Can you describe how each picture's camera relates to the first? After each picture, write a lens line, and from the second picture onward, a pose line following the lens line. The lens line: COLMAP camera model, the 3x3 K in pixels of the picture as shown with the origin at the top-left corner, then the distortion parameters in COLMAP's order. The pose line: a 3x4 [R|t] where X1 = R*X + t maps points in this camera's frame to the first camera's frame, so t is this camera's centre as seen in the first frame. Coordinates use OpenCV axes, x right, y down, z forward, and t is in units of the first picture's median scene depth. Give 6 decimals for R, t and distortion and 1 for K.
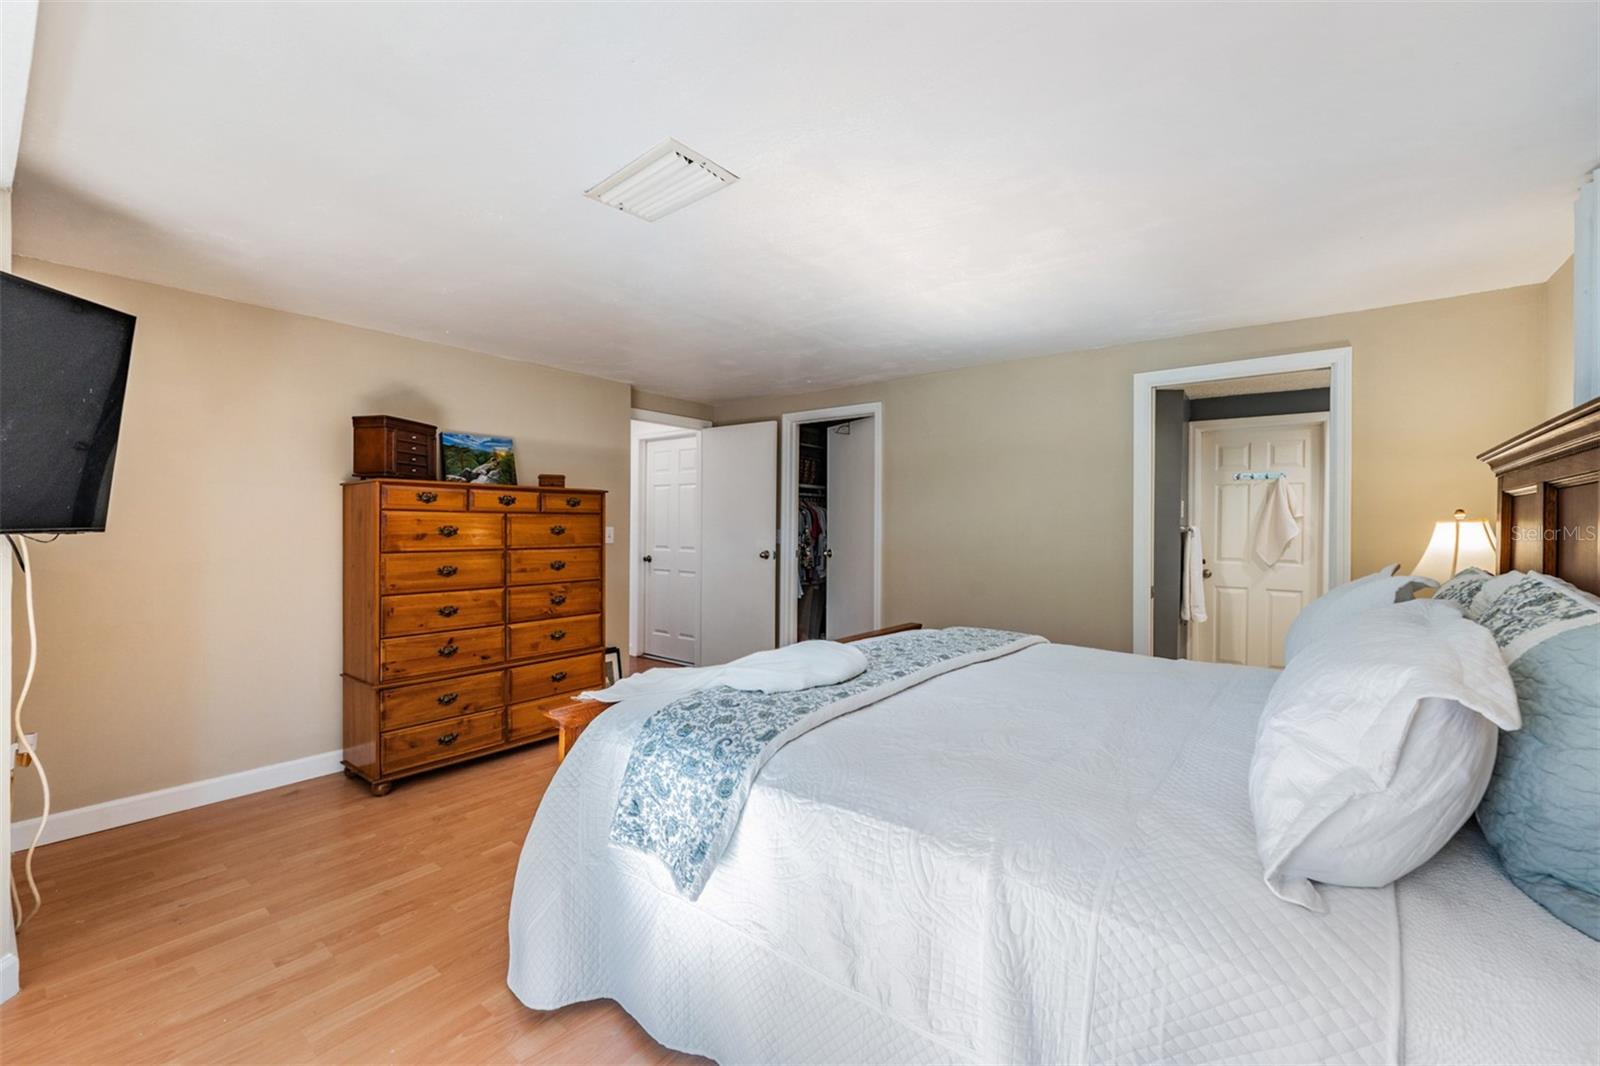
lens RADIAL K [[645.0, 0, 796.7], [0, 645.0, 529.0], [0, 0, 1]] dist [0.003164, -0.000191]
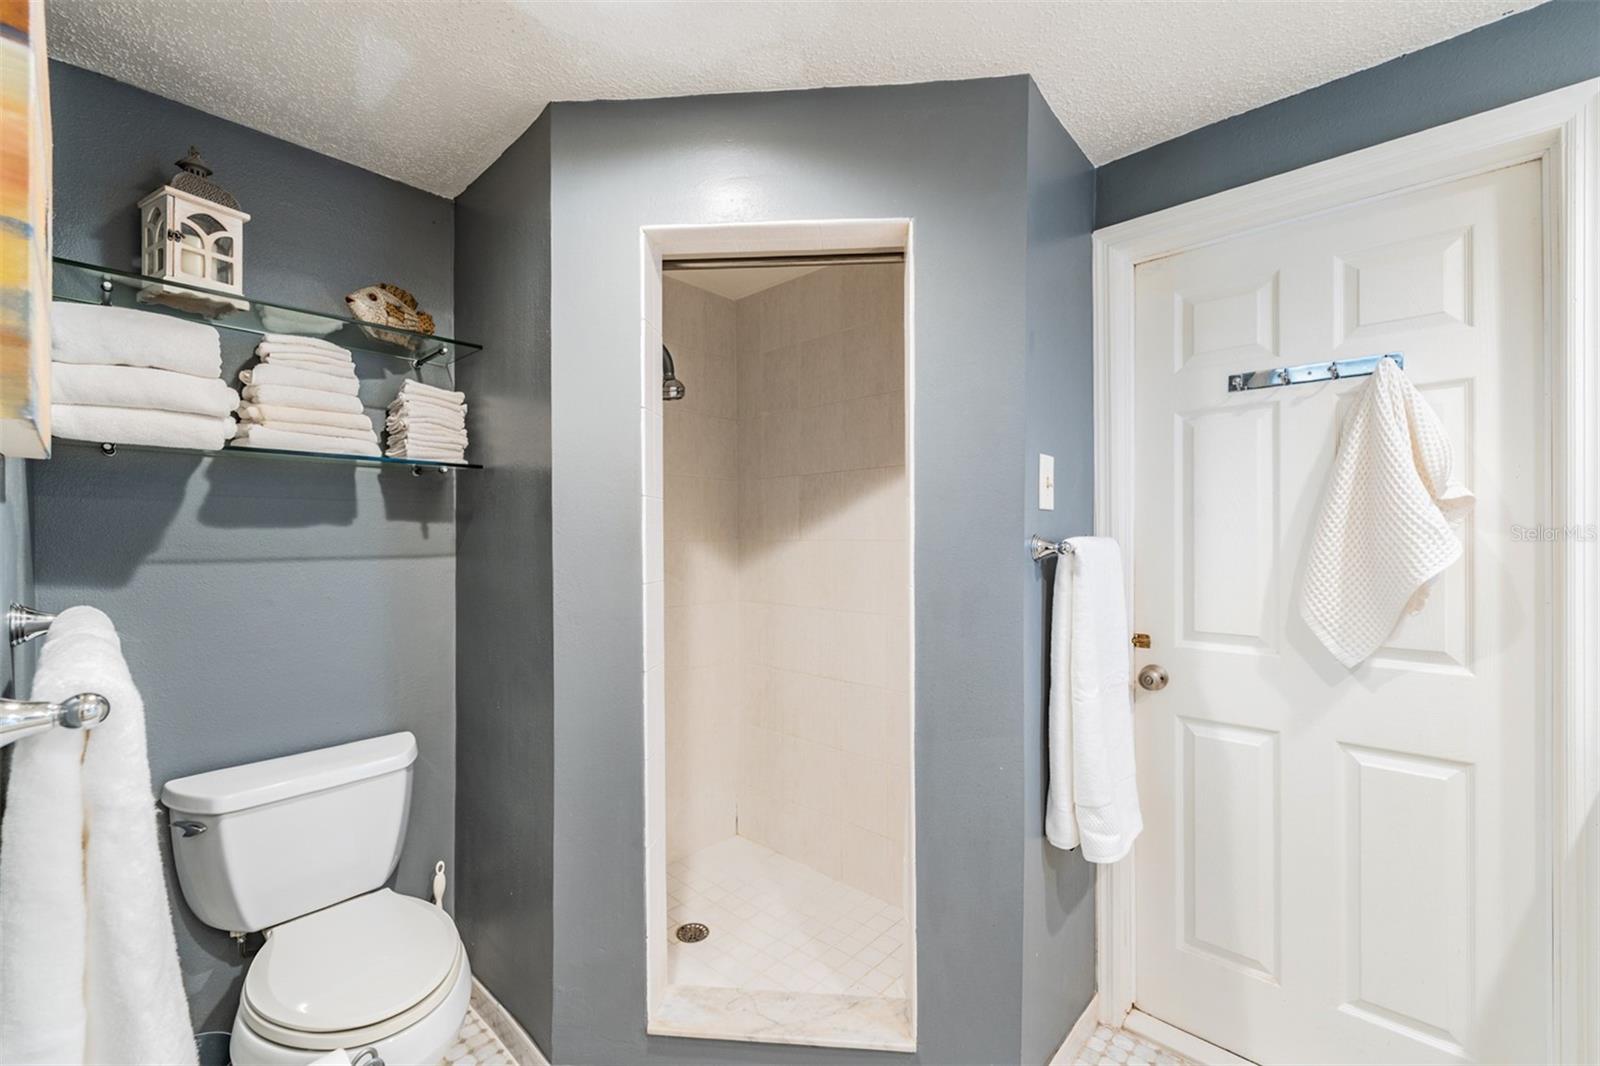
lens RADIAL K [[645.0, 0, 802.4], [0, 645.0, 534.0], [0, 0, 1]] dist [0.003164, -0.000191]
pose [[0.997254, -0.005663, -0.073841, 0.501504], [0.004354, 0.999831, -0.017880, -0.000287], [0.073930, 0.017509, 0.997110, 0.681289]]
